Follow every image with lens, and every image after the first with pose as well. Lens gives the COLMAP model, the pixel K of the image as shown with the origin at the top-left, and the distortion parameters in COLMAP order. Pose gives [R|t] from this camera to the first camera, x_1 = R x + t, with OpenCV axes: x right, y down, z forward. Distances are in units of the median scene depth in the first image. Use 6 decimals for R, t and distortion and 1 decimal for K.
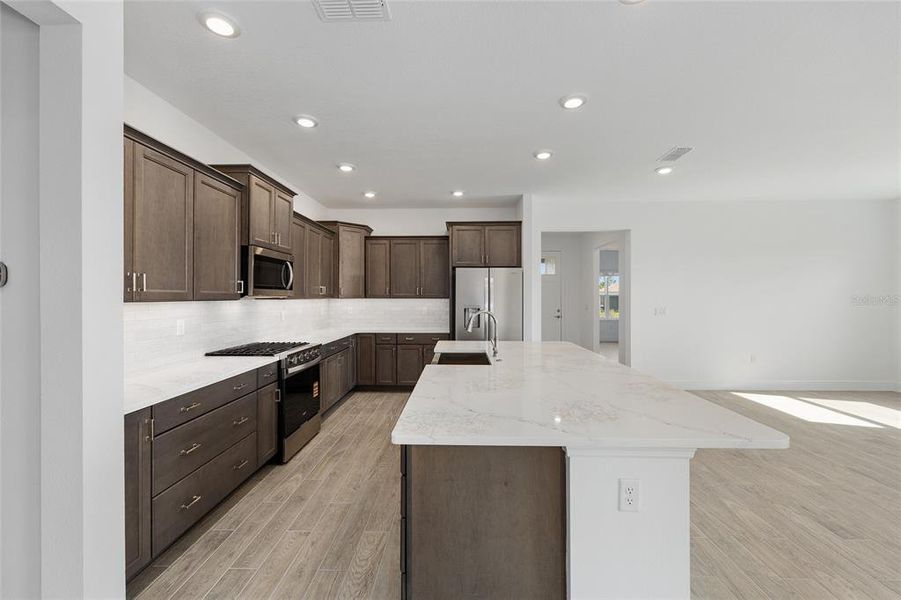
lens RADIAL K [[367.7, 0, 459.8], [0, 367.7, 295.8], [0, 0, 1]] dist [-0.005153, 0.000385]
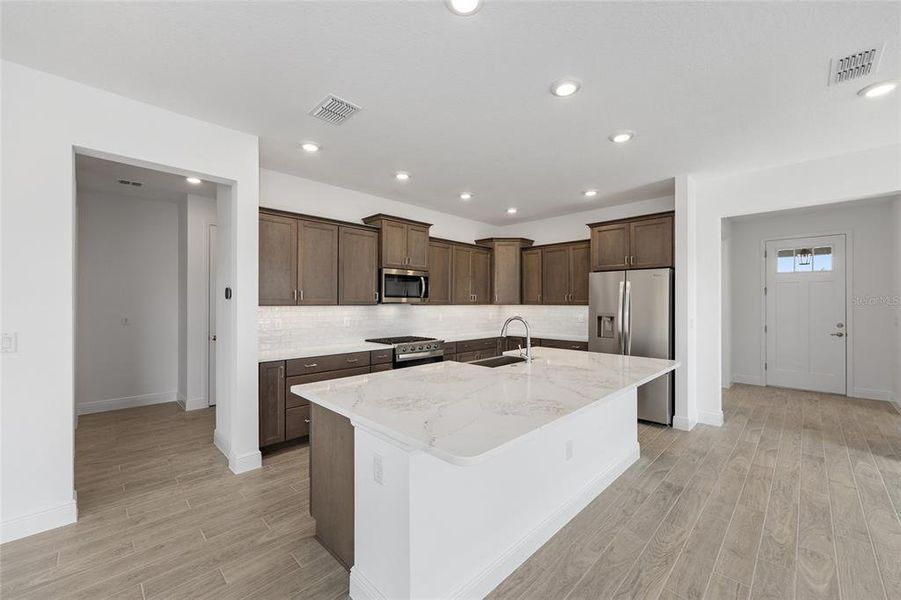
lens RADIAL K [[367.7, 0, 452.2], [0, 367.7, 301.7], [0, 0, 1]] dist [-0.005153, 0.000385]
pose [[0.715880, -0.000107, -0.698223, 0.380845], [-0.000839, 0.999999, -0.001013, -0.001255], [0.698222, 0.001311, 0.715880, 0.083960]]
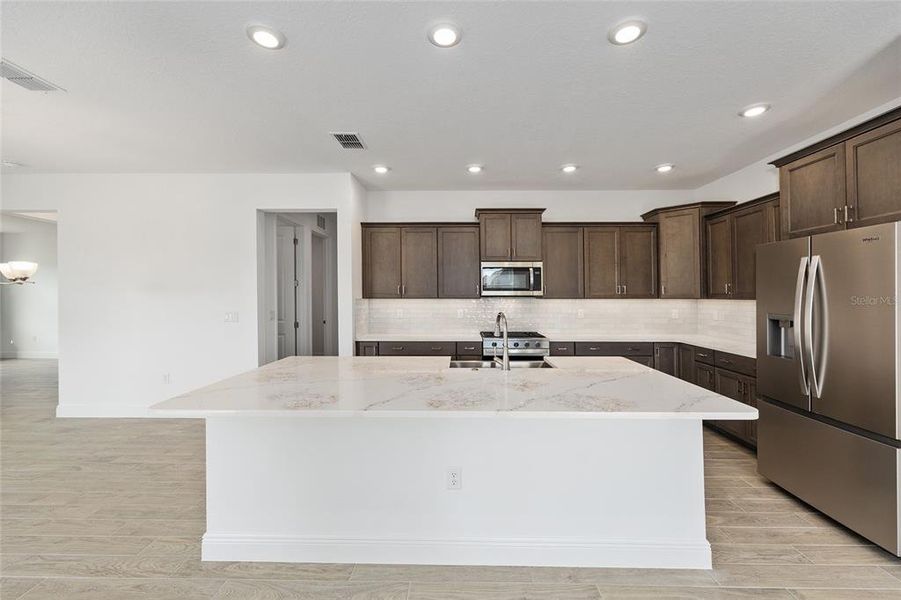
lens RADIAL K [[367.7, 0, 452.8], [0, 367.7, 296.1], [0, 0, 1]] dist [-0.005153, 0.000385]
pose [[-0.023051, 0.001738, -0.999733, 0.537516], [0.002285, 0.999996, 0.001686, -0.000937], [0.999732, -0.002246, -0.023054, 0.536182]]
